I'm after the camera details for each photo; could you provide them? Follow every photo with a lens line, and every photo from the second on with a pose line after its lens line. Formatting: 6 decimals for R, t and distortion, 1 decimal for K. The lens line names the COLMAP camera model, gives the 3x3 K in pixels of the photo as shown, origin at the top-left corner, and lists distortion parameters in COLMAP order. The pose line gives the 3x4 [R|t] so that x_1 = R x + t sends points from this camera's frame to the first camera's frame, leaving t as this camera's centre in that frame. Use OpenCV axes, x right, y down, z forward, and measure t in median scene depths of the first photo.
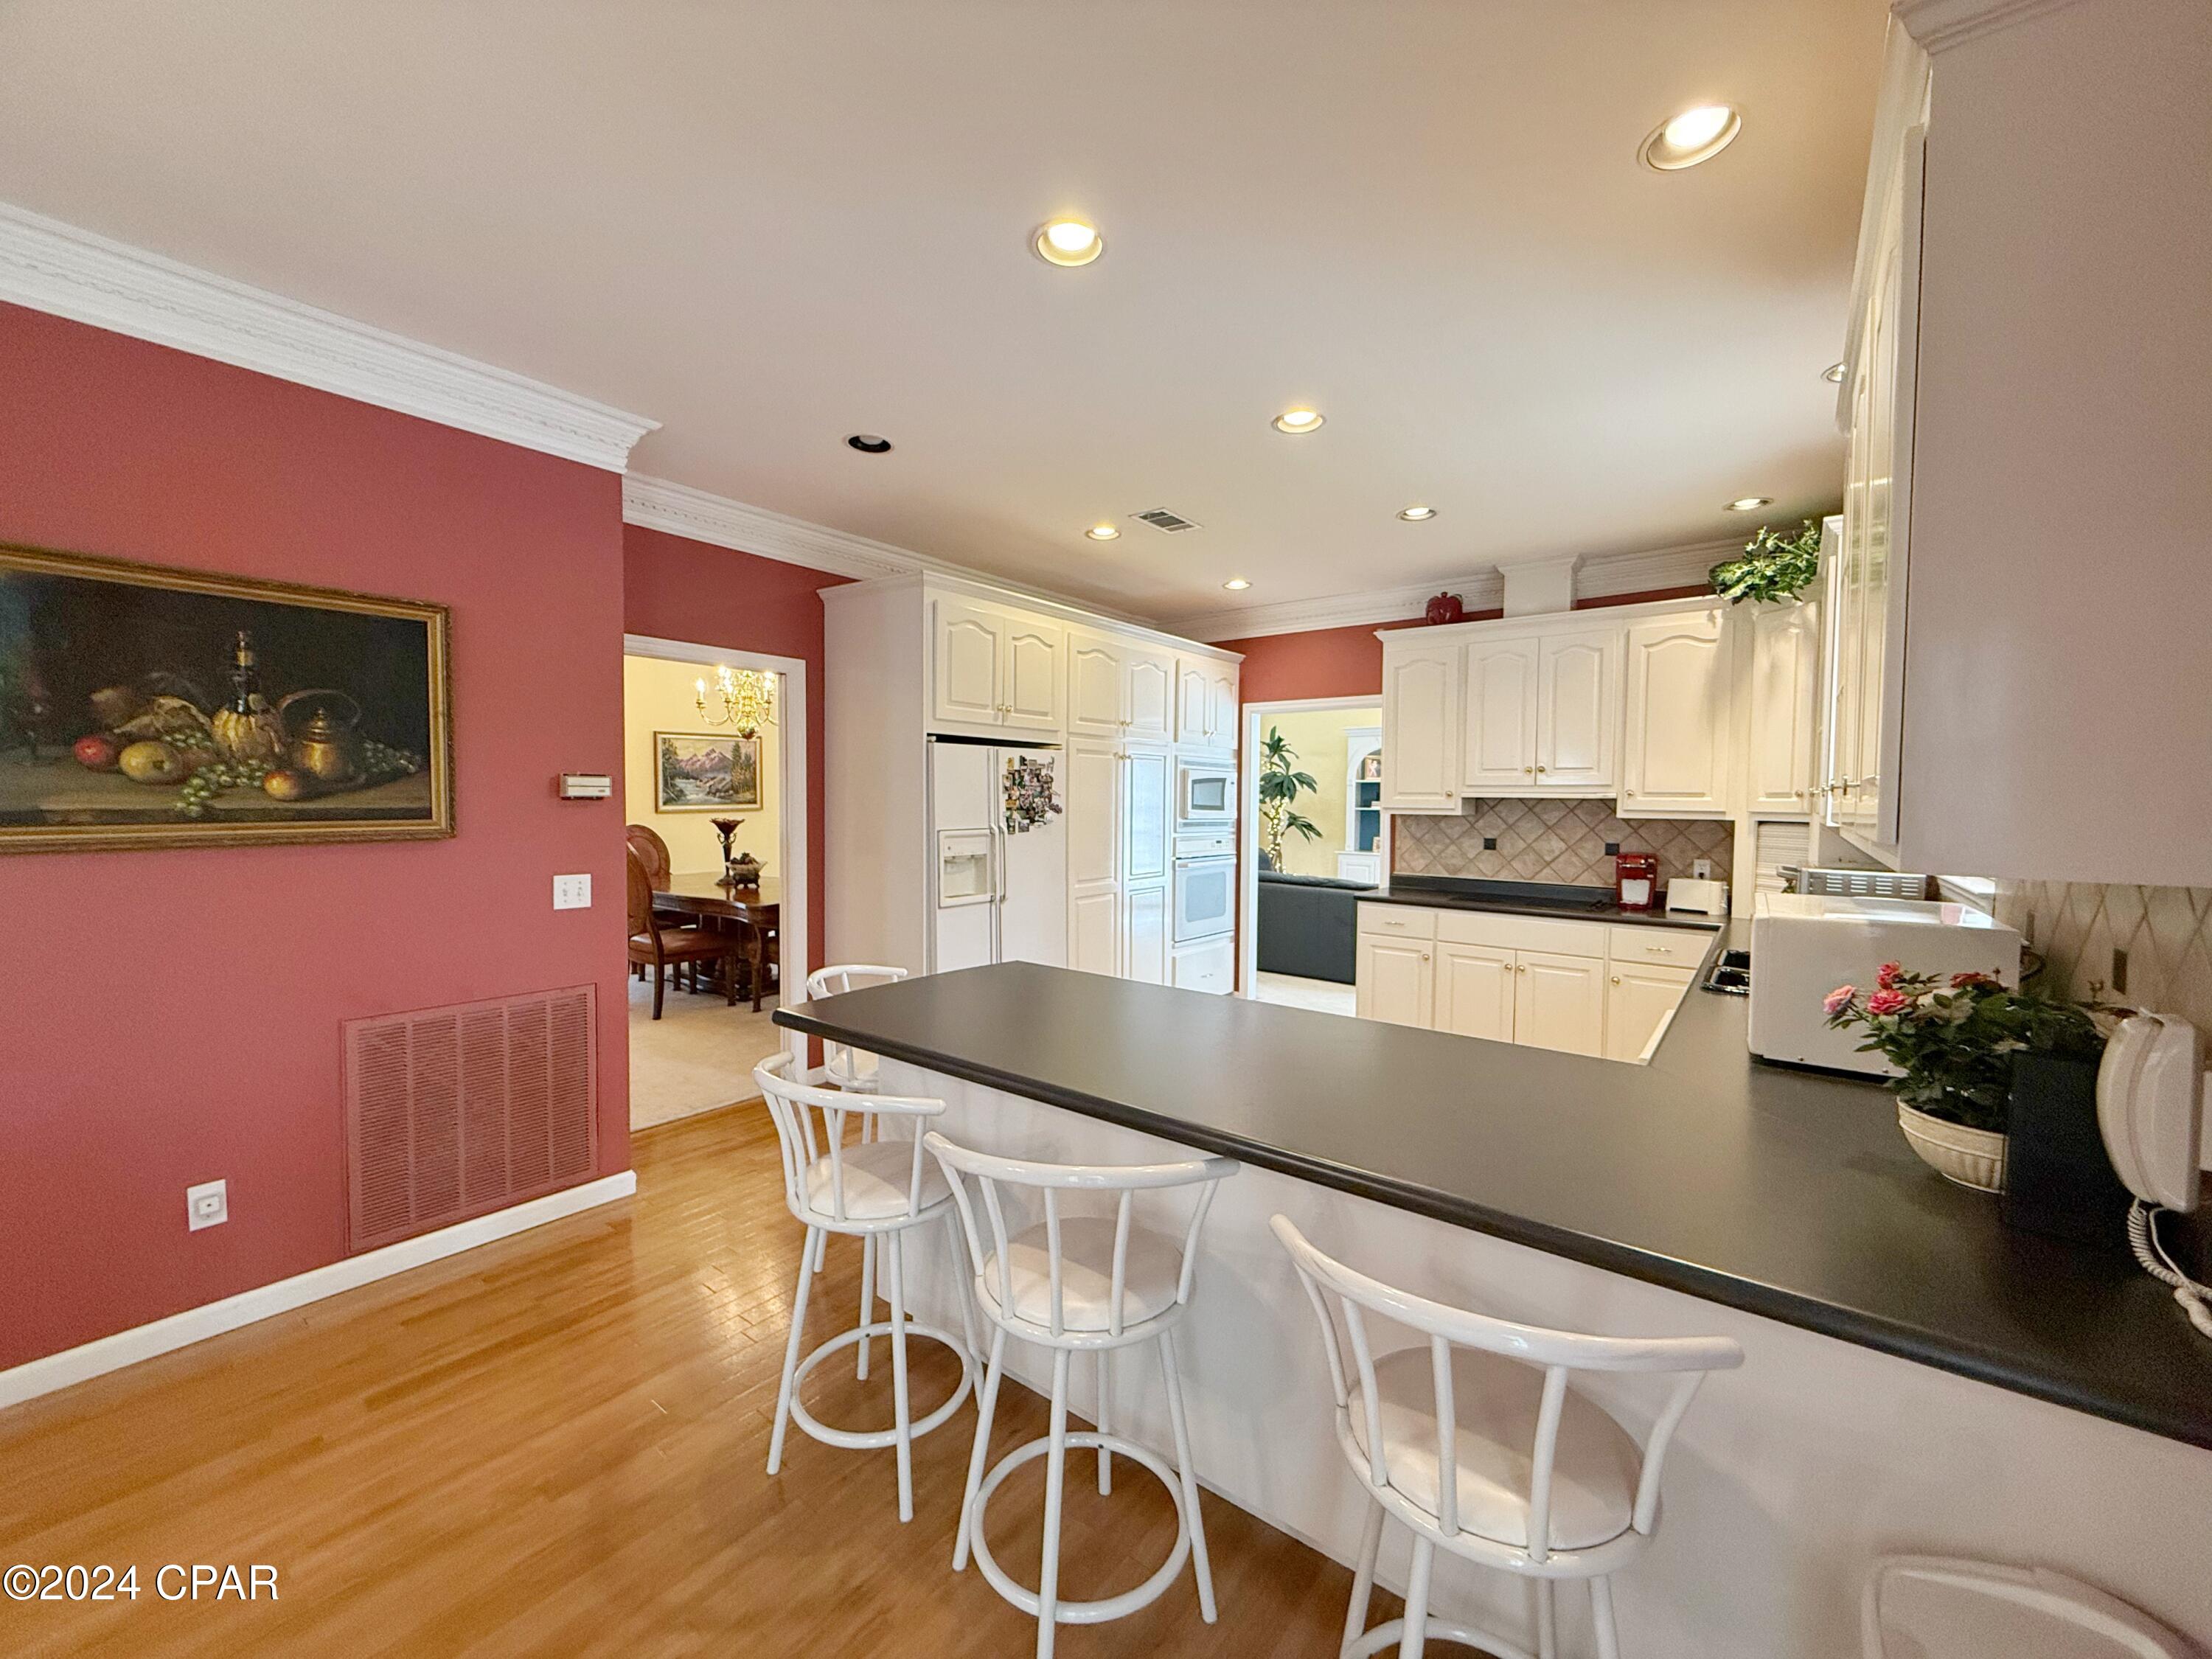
lens RADIAL K [[880.0, 0, 1100.9], [0, 880.0, 828.3], [0, 0, 1]] dist [-0.001318, 0.000559]
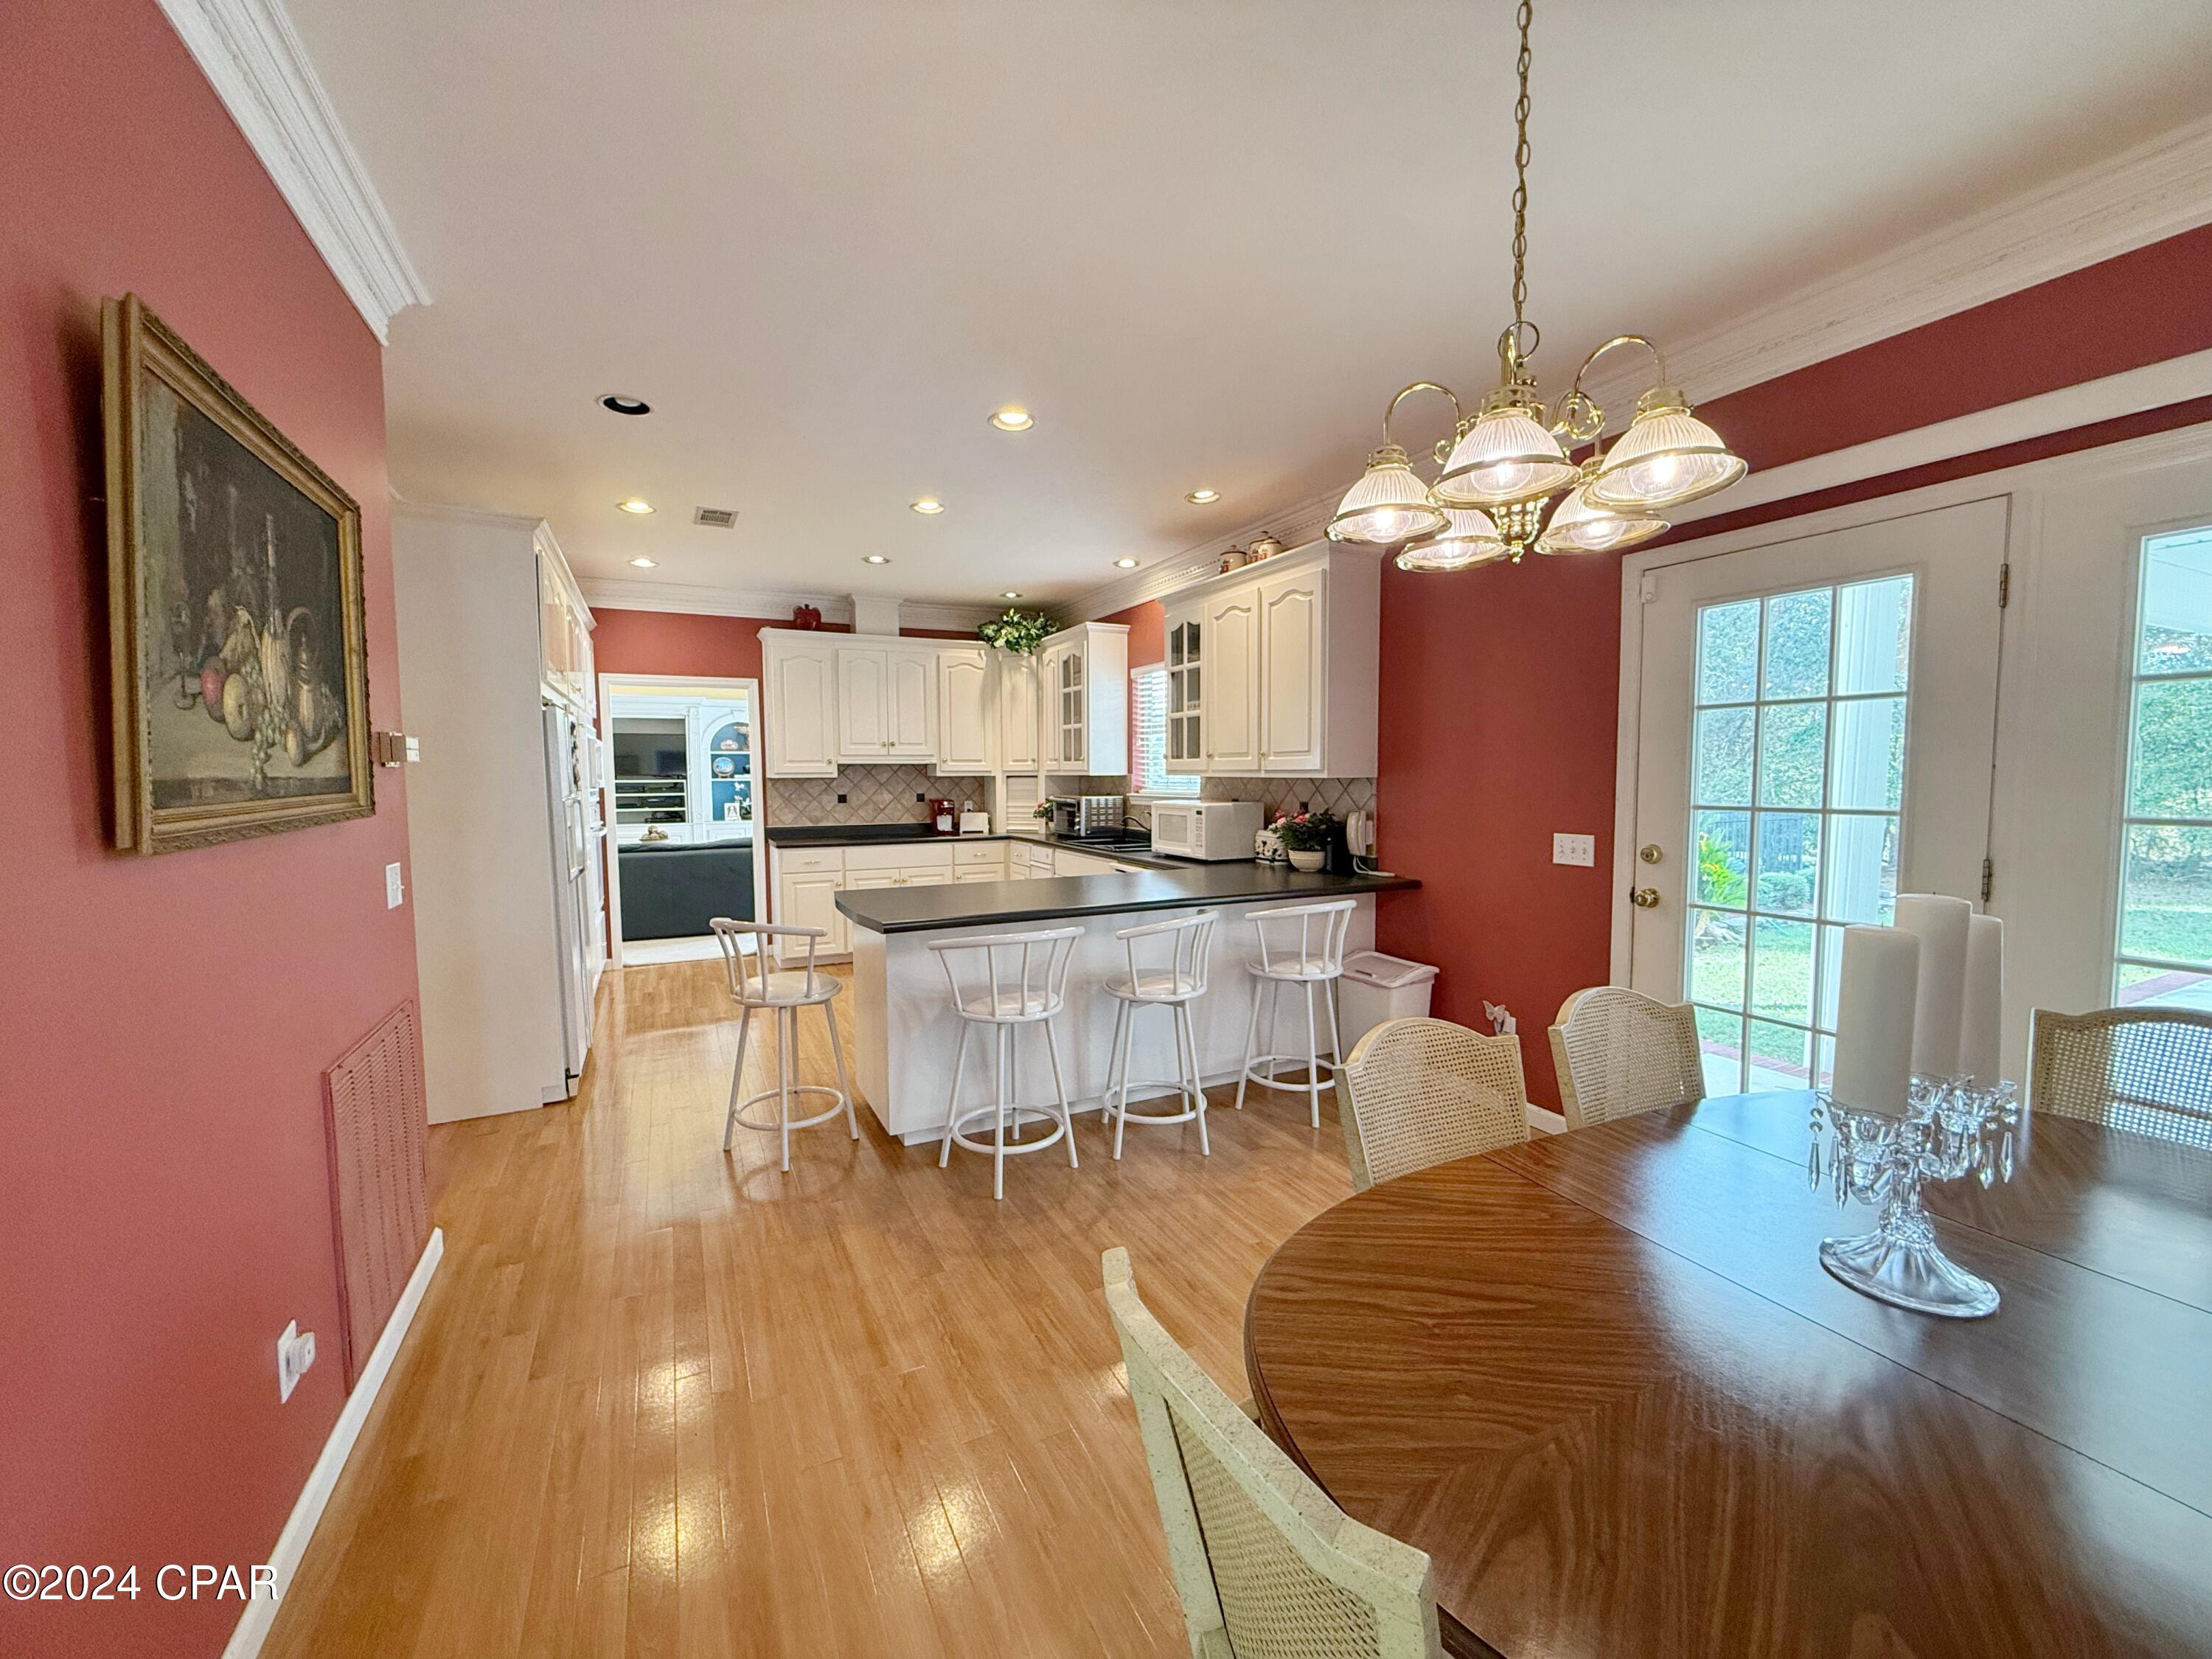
lens RADIAL K [[880.0, 0, 1100.9], [0, 880.0, 828.3], [0, 0, 1]] dist [-0.001318, 0.000559]
pose [[0.433665, -0.071257, 0.898252, -0.662058], [0.043949, 0.997354, 0.057901, 0.002642], [-0.900002, 0.014367, 0.435649, 0.063971]]
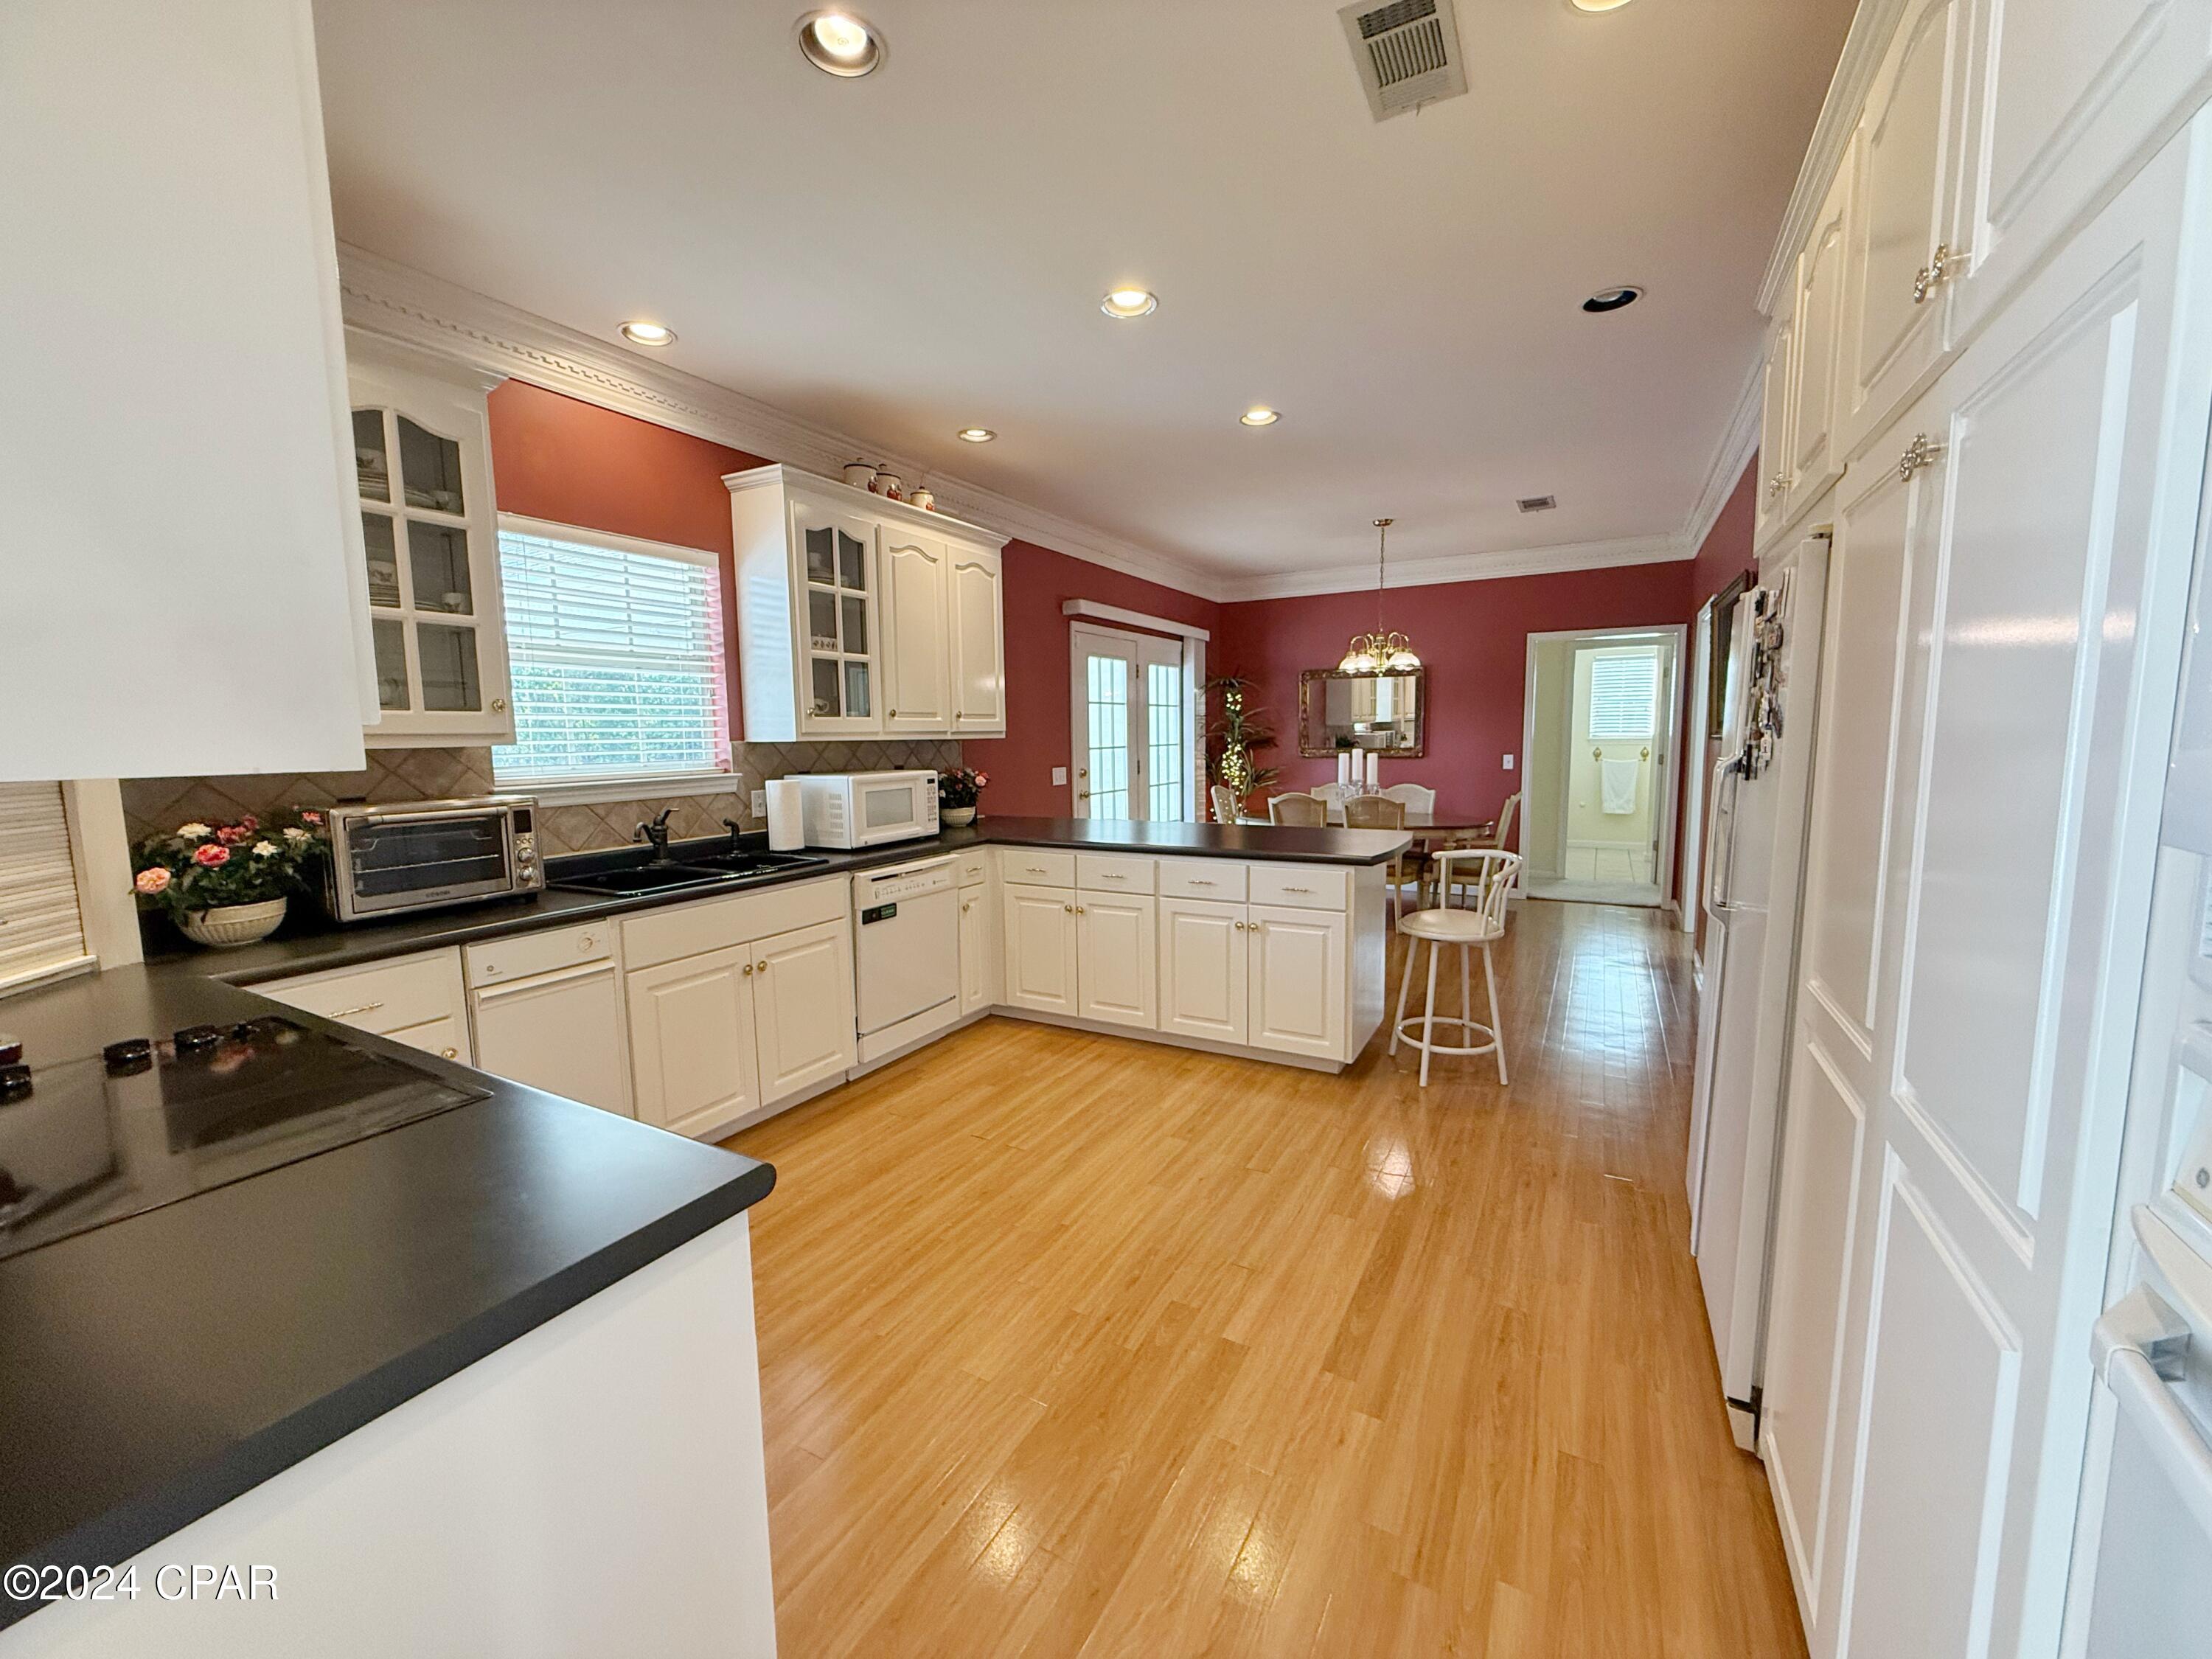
lens RADIAL K [[880.0, 0, 1100.9], [0, 880.0, 828.3], [0, 0, 1]] dist [-0.001318, 0.000559]
pose [[-0.988820, 0.018779, -0.147927, 0.261208], [-0.002585, 0.989730, 0.142925, -0.029972], [0.149092, 0.141710, -0.978616, 1.285643]]
